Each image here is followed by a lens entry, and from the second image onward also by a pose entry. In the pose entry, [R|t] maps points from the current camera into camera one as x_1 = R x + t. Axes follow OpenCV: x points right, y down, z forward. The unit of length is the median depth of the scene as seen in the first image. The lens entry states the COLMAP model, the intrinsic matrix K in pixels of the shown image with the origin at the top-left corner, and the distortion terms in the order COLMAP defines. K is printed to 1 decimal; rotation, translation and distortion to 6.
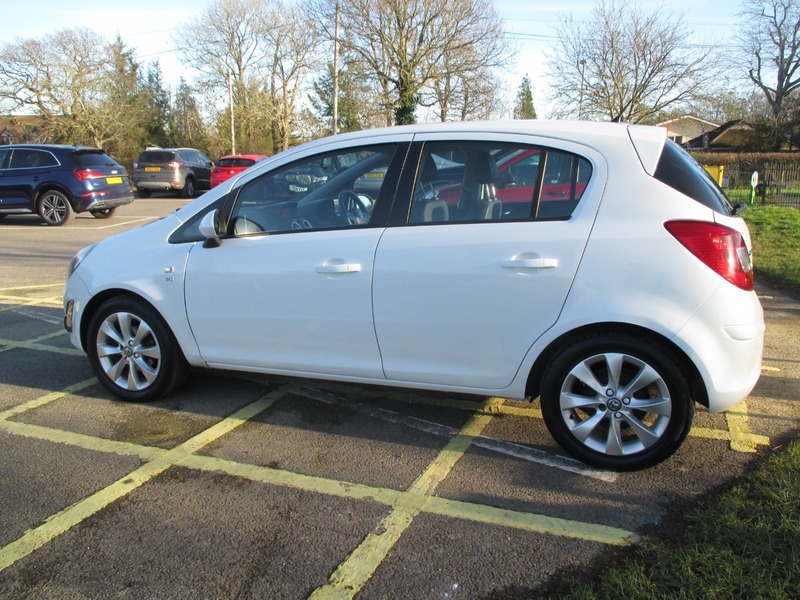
lens RADIAL K [[670.3, 0, 402.6], [0, 670.3, 300.5], [0, 0, 1]] dist [-0.026738, -0.003481]
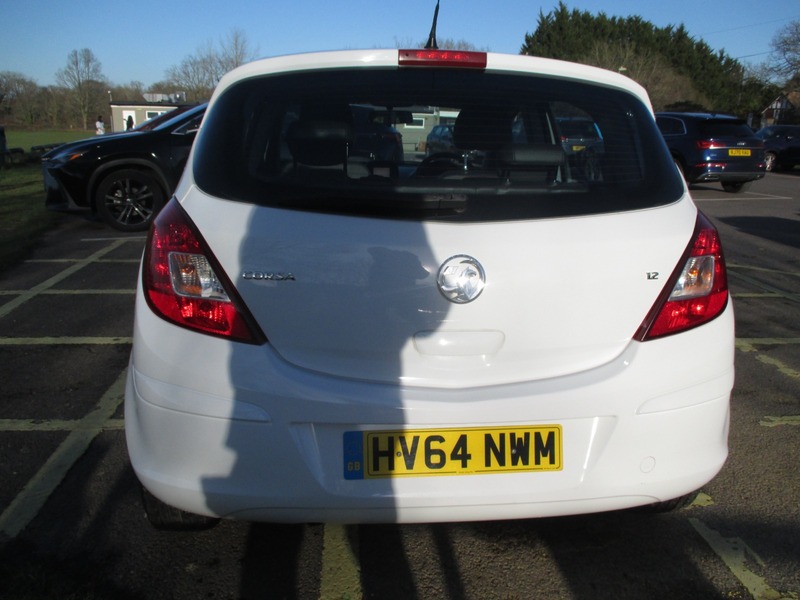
lens RADIAL K [[669.2, 0, 402.8], [0, 669.2, 299.4], [0, 0, 1]] dist [-0.029250, -0.002890]
pose [[0.436663, 0.241018, -0.866738, 0.875021], [-0.210317, 0.964095, 0.162133, -0.138511], [0.874695, 0.111493, 0.471675, 0.710185]]
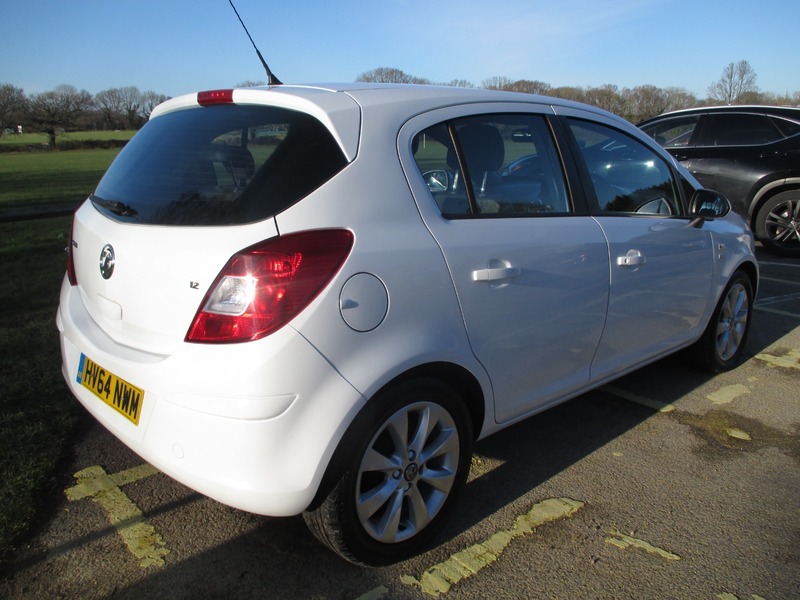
lens RADIAL K [[670.3, 0, 402.6], [0, 670.3, 300.5], [0, 0, 1]] dist [-0.026738, -0.003481]
pose [[-0.440577, 0.226774, -0.868600, 0.927762], [-0.187511, 0.922978, 0.336081, -0.315266], [0.877913, 0.310942, -0.364120, 1.438851]]
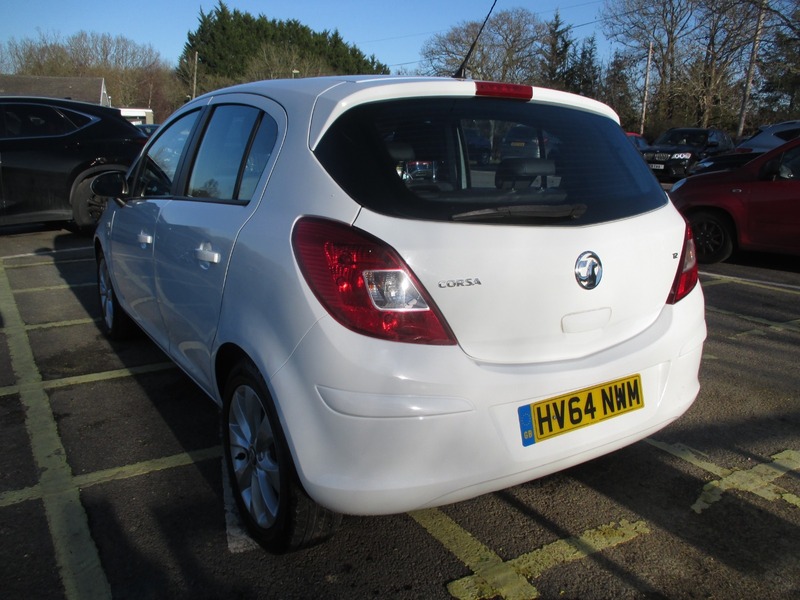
lens RADIAL K [[670.3, 0, 402.6], [0, 670.3, 300.5], [0, 0, 1]] dist [-0.026738, -0.003481]
pose [[0.802253, 0.166519, -0.573290, 0.702966], [-0.148320, 0.985797, 0.078779, -0.082699], [0.578265, 0.021829, 0.815557, 0.397290]]
